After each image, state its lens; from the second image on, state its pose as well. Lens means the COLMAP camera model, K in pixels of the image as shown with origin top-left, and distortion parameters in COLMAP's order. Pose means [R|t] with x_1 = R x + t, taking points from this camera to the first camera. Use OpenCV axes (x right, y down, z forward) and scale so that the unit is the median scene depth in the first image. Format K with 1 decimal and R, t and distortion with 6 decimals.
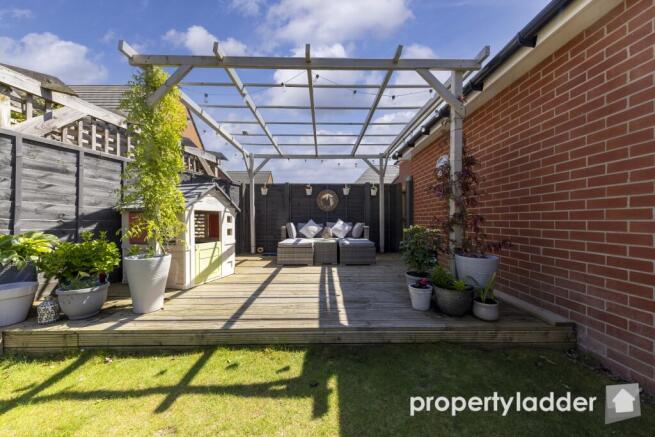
lens RADIAL K [[225.2, 0, 327.1], [0, 225.2, 220.0], [0, 0, 1]] dist [0.001099, -0.000134]
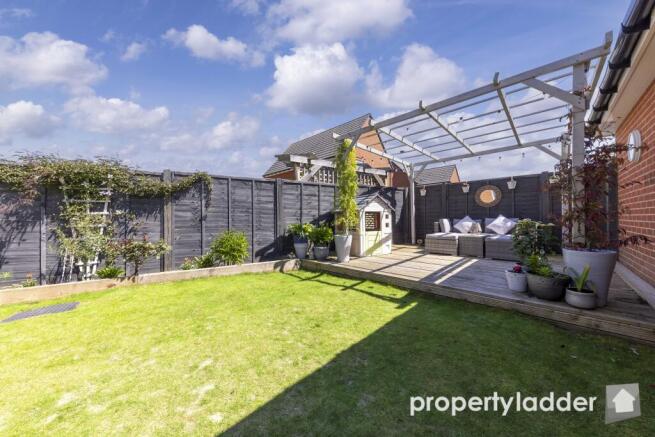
lens RADIAL K [[225.2, 0, 327.1], [0, 225.2, 220.0], [0, 0, 1]] dist [0.001099, -0.000134]
pose [[0.700908, -0.001171, -0.713250, 0.443653], [0.010554, 0.999906, 0.008731, 0.003351], [0.713173, -0.013647, 0.700855, -0.419060]]
